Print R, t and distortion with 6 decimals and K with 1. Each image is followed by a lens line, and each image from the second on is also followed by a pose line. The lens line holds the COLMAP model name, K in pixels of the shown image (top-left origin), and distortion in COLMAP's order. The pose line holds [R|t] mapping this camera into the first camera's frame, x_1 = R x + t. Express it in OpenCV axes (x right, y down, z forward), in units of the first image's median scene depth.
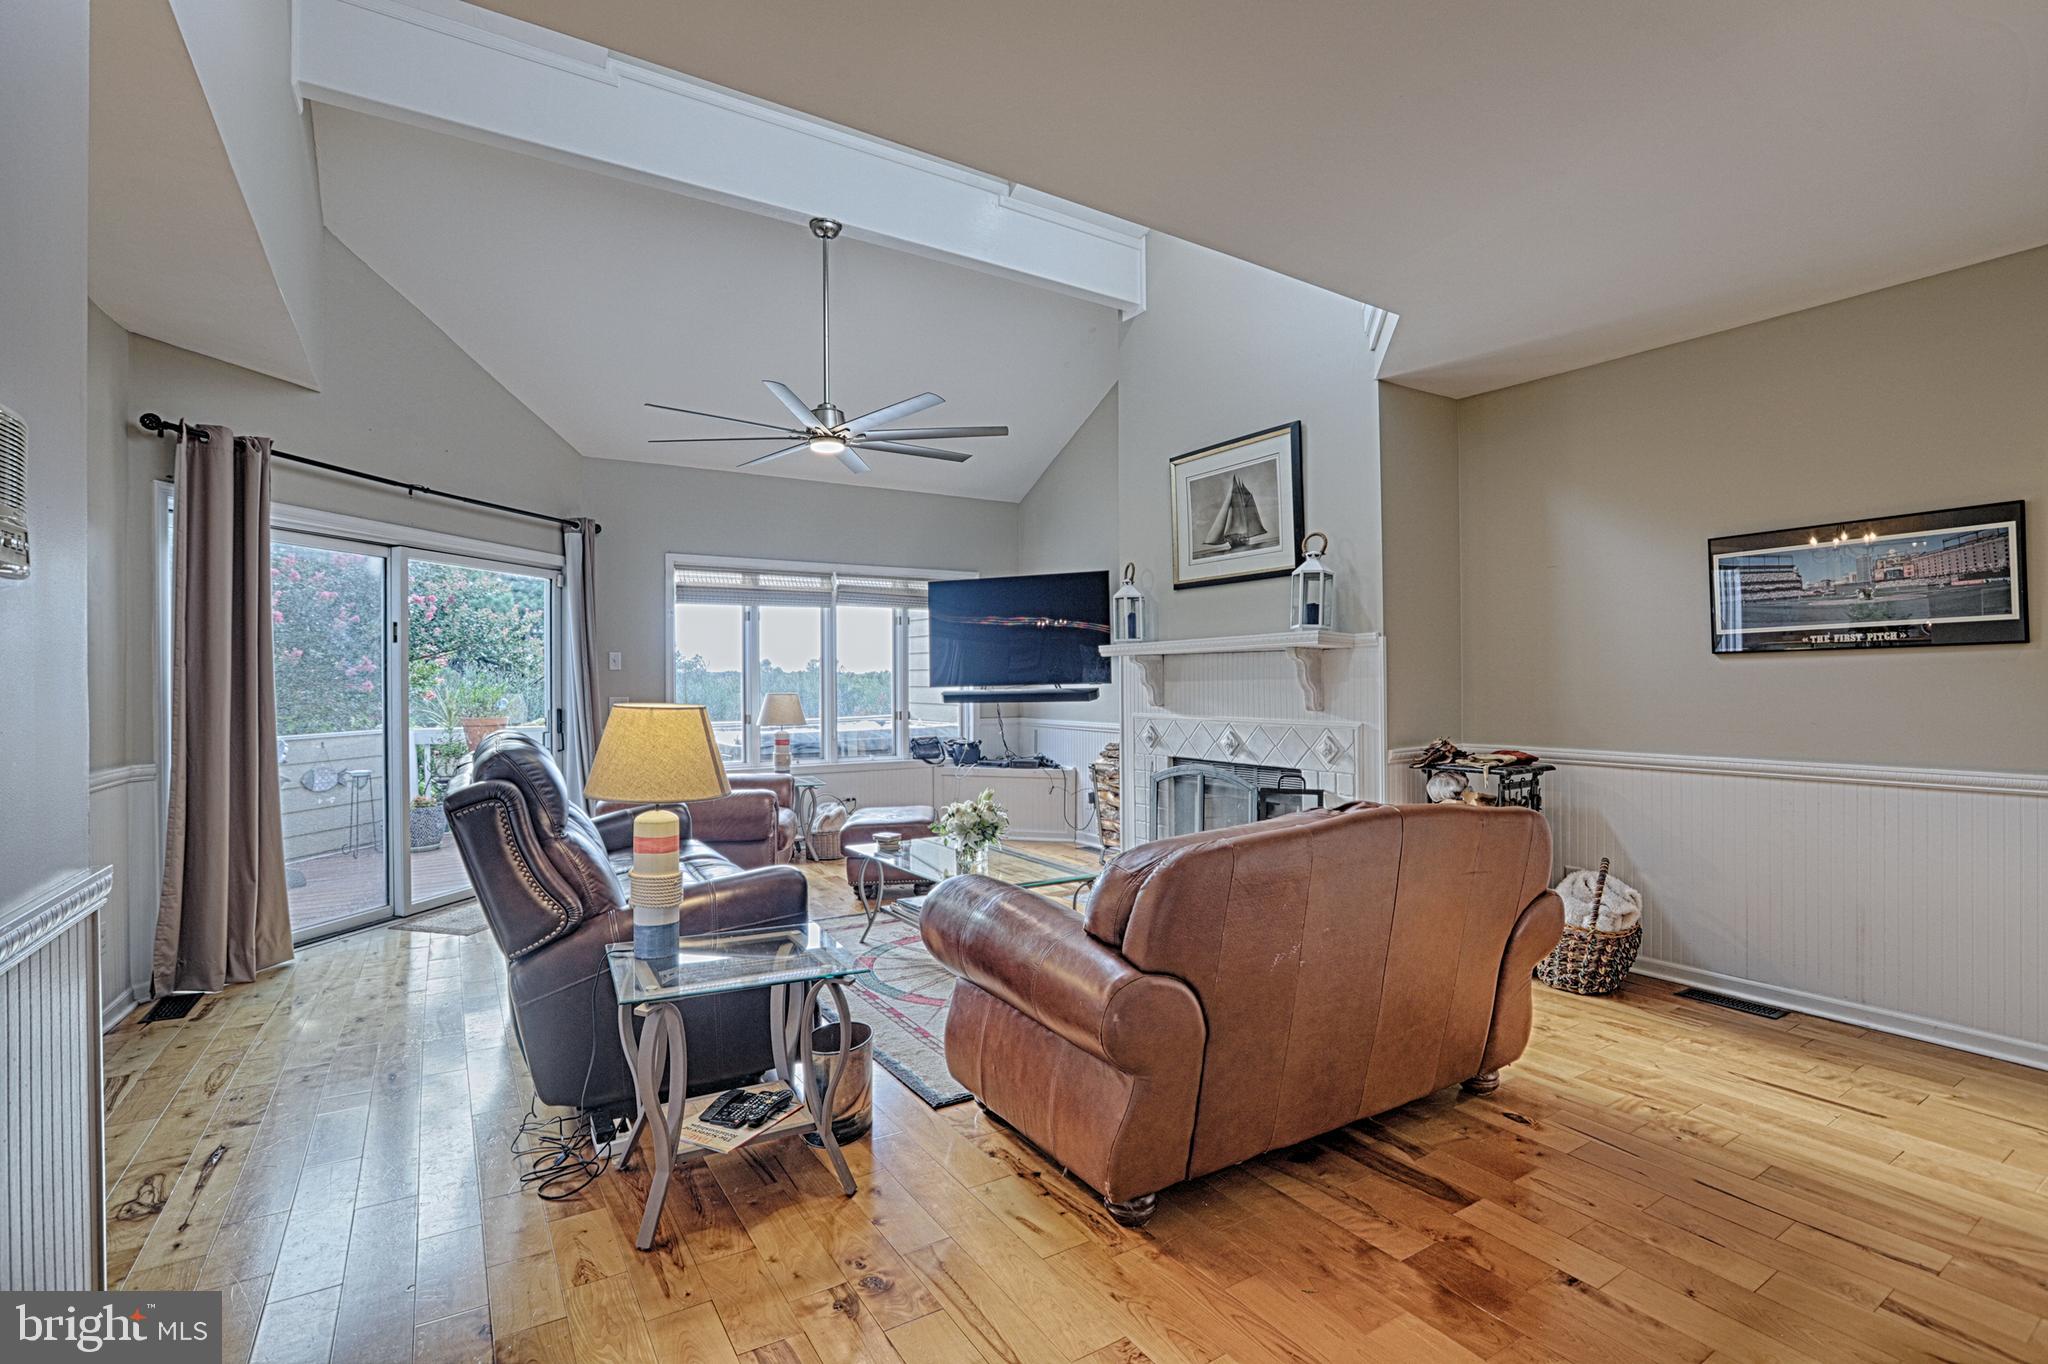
lens RADIAL K [[927.6, 0, 1029.5], [0, 927.6, 673.6], [0, 0, 1]] dist [-0.023354, 0.001009]
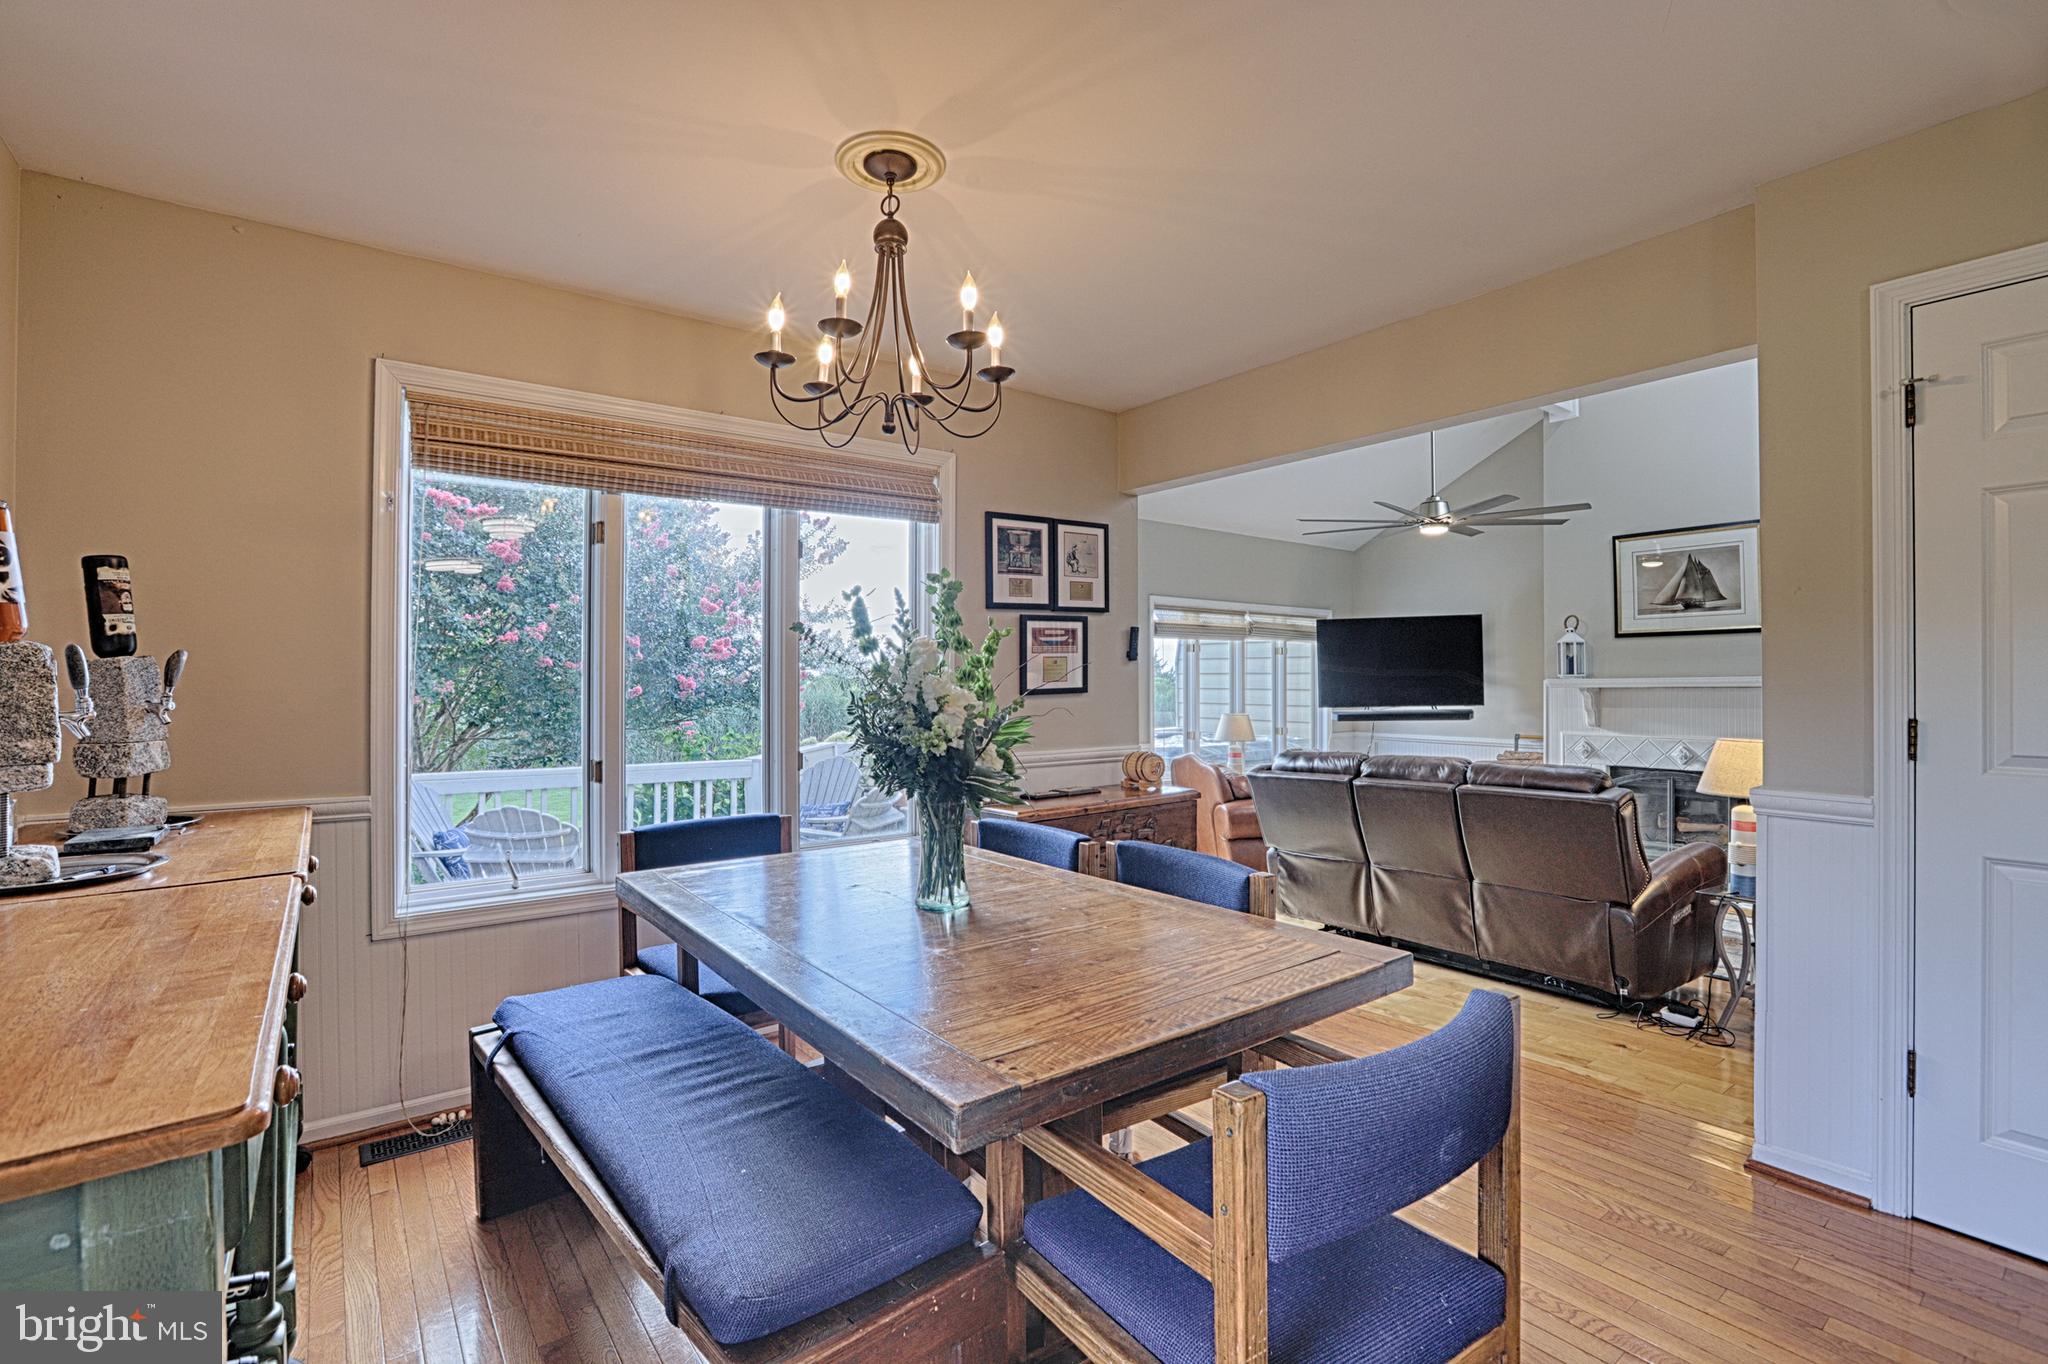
lens RADIAL K [[927.6, 0, 1029.5], [0, 927.6, 673.6], [0, 0, 1]] dist [-0.023354, 0.001009]
pose [[0.995856, 0.007137, 0.090667, -0.766190], [-0.006627, 0.999961, -0.005916, -0.026028], [-0.090705, 0.005291, 0.995864, -0.204781]]
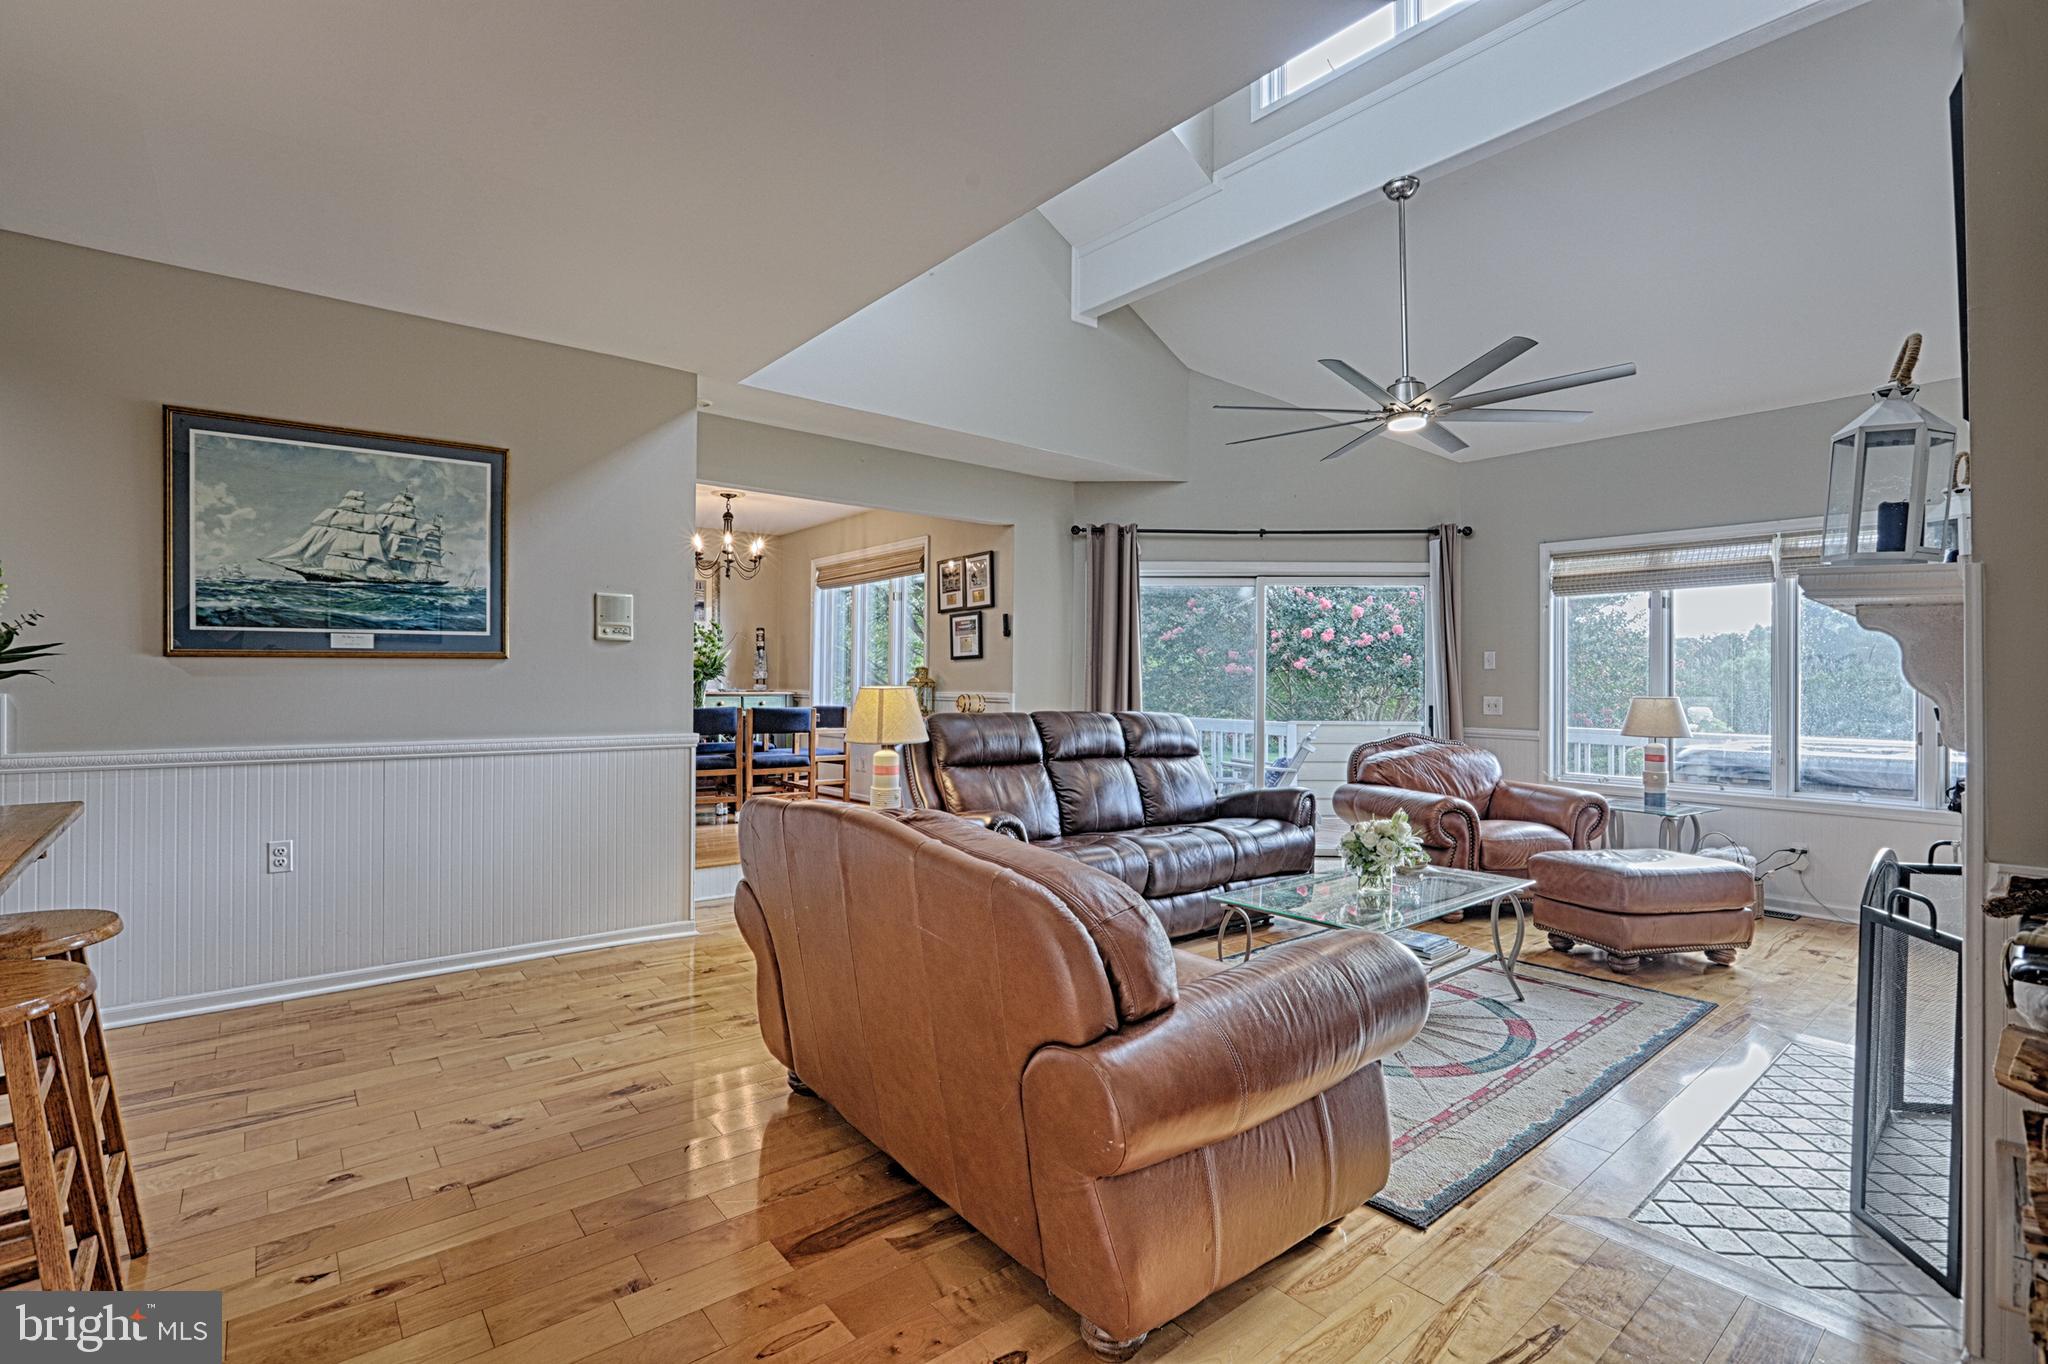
lens RADIAL K [[927.6, 0, 1029.5], [0, 927.6, 673.6], [0, 0, 1]] dist [-0.023354, 0.001009]
pose [[0.129584, -0.000020, -0.991568, 0.537327], [-0.006084, 0.999981, -0.000815, 0.005071], [0.991550, 0.006138, 0.129581, 0.429964]]
